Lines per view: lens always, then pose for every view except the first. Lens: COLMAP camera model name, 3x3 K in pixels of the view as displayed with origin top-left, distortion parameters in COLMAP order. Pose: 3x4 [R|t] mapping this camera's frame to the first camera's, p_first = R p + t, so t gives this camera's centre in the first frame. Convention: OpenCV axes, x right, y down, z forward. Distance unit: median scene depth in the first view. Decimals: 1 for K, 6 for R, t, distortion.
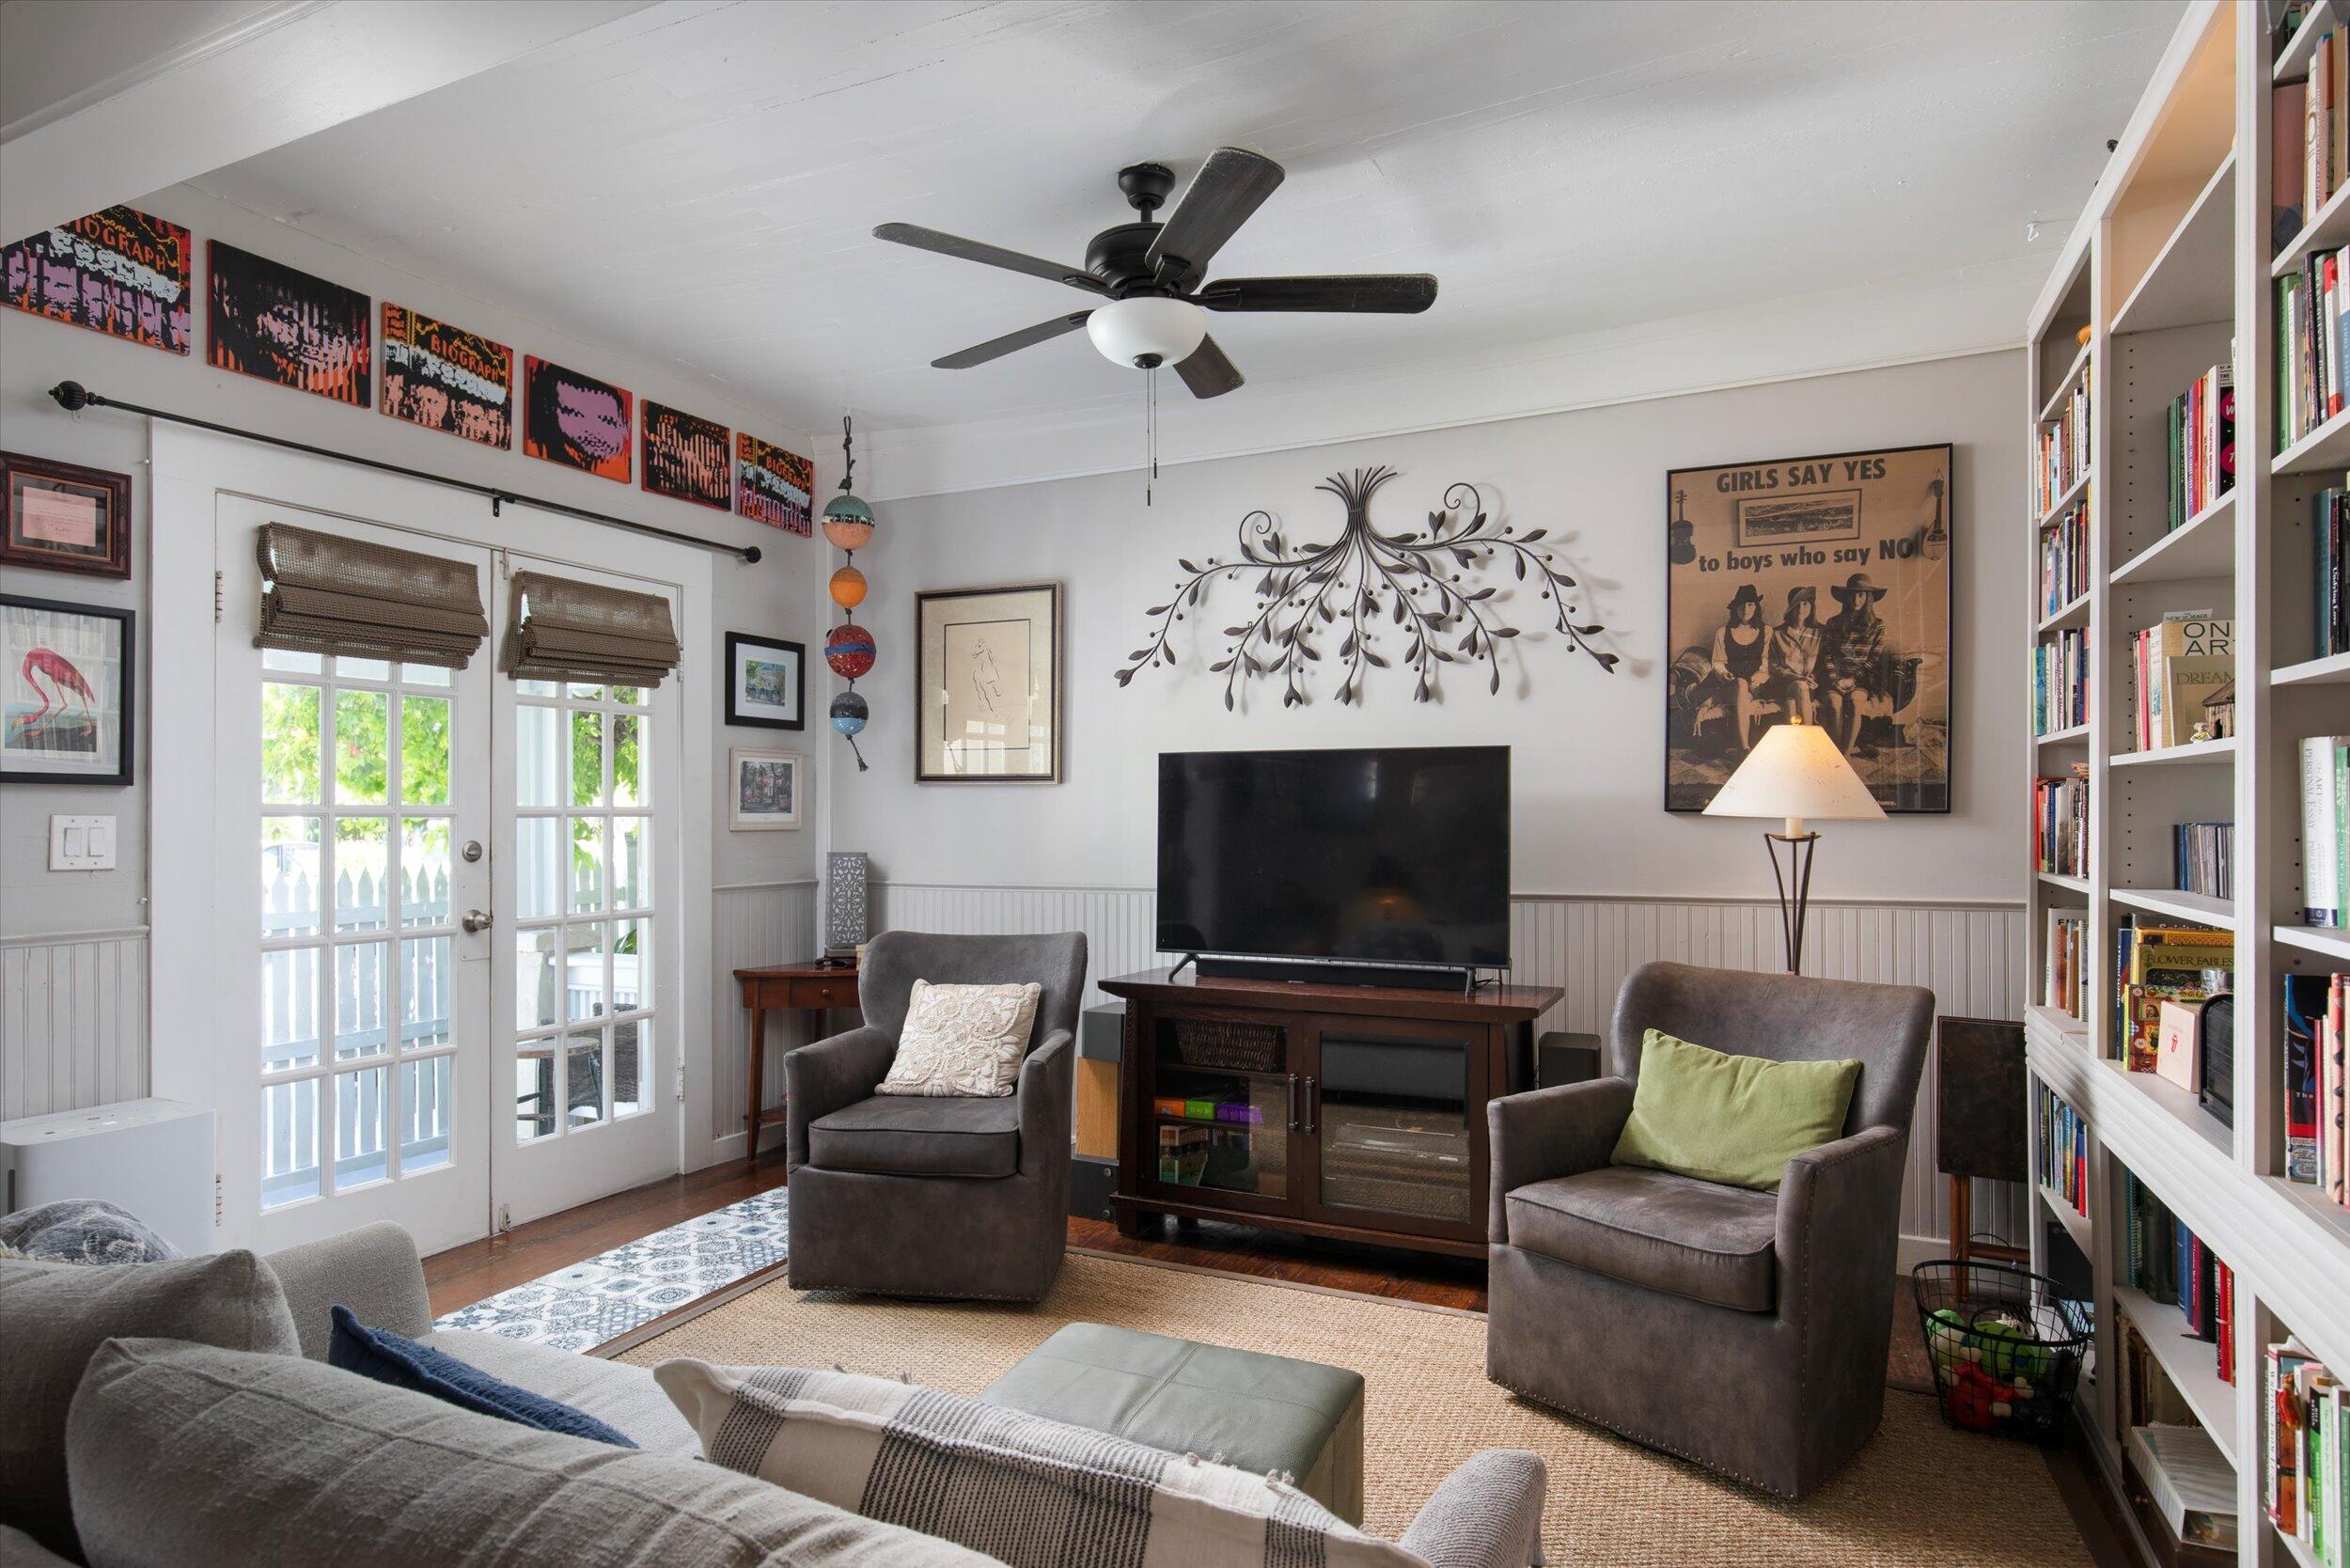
lens RADIAL K [[1340.4, 0, 1186.6], [0, 1340.4, 821.3], [0, 0, 1]] dist [-0.010487, -0.001540]
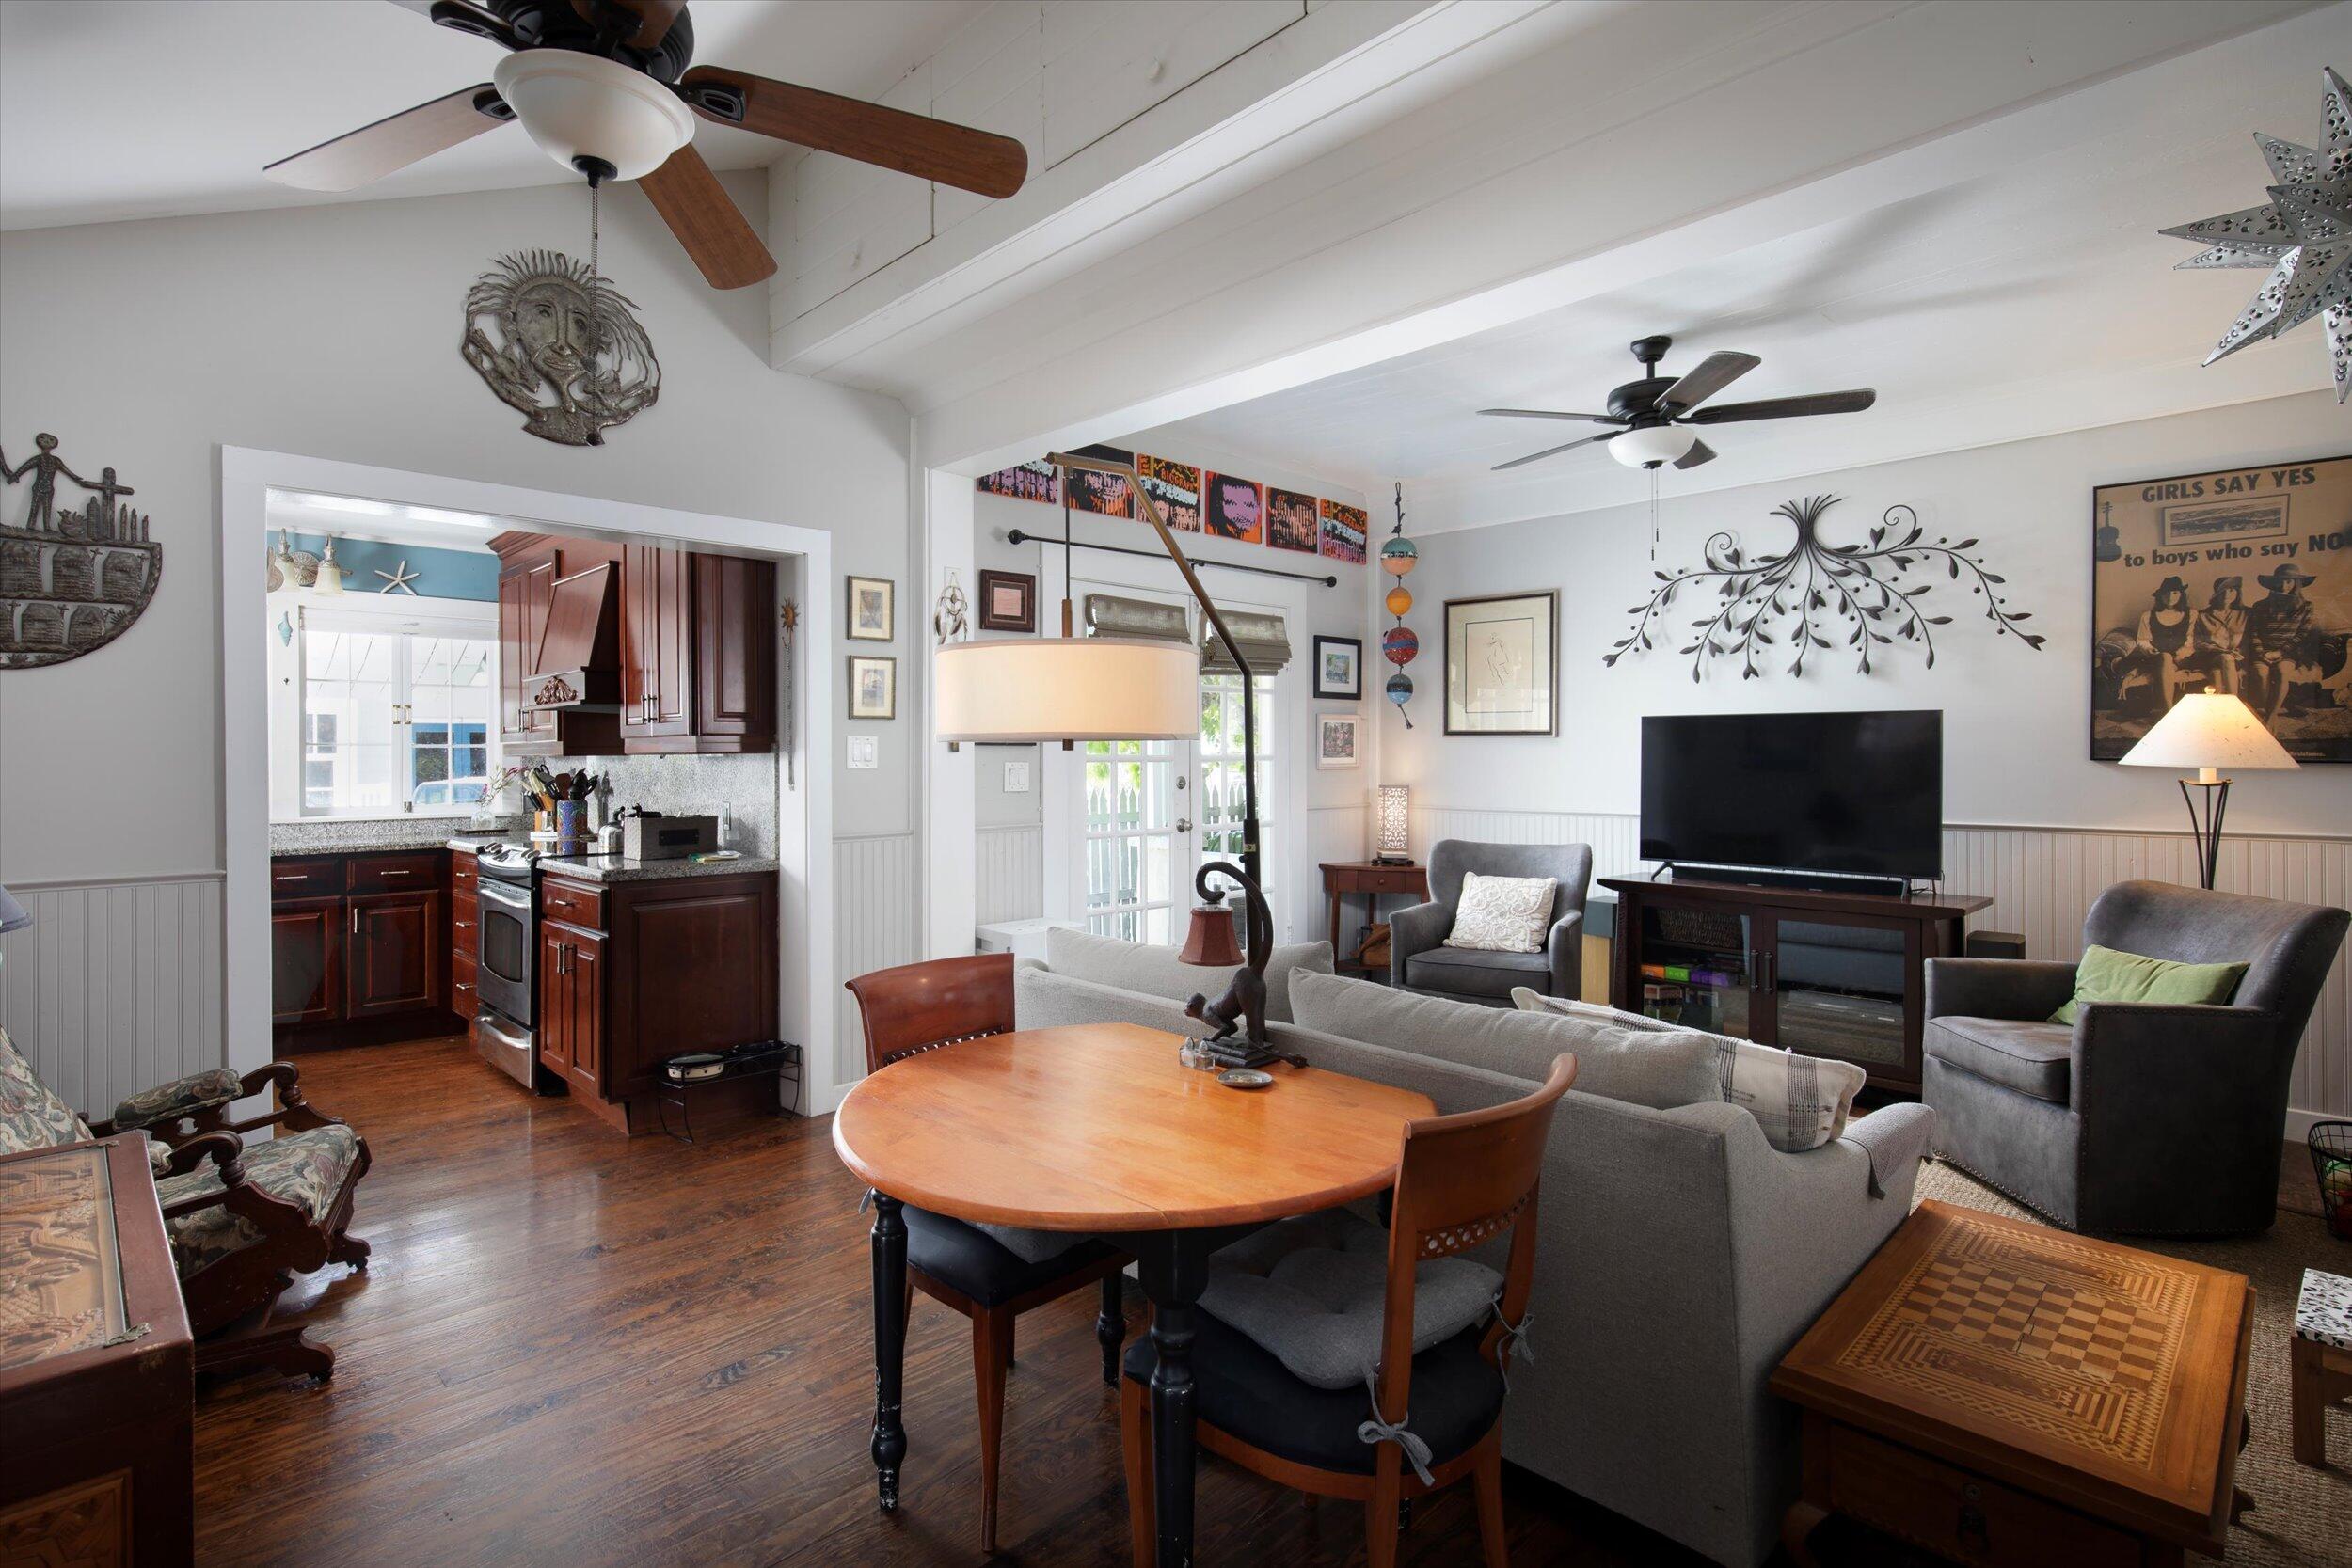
lens RADIAL K [[1187.1, 0, 1094.5], [0, 1187.1, 753.0], [0, 0, 1]] dist [-0.009370, 0.000832]
pose [[0.919783, 0.000676, -0.392426, -0.063933], [-0.001327, 0.999998, -0.001388, -0.011161], [0.392424, 0.001798, 0.919782, -0.367353]]
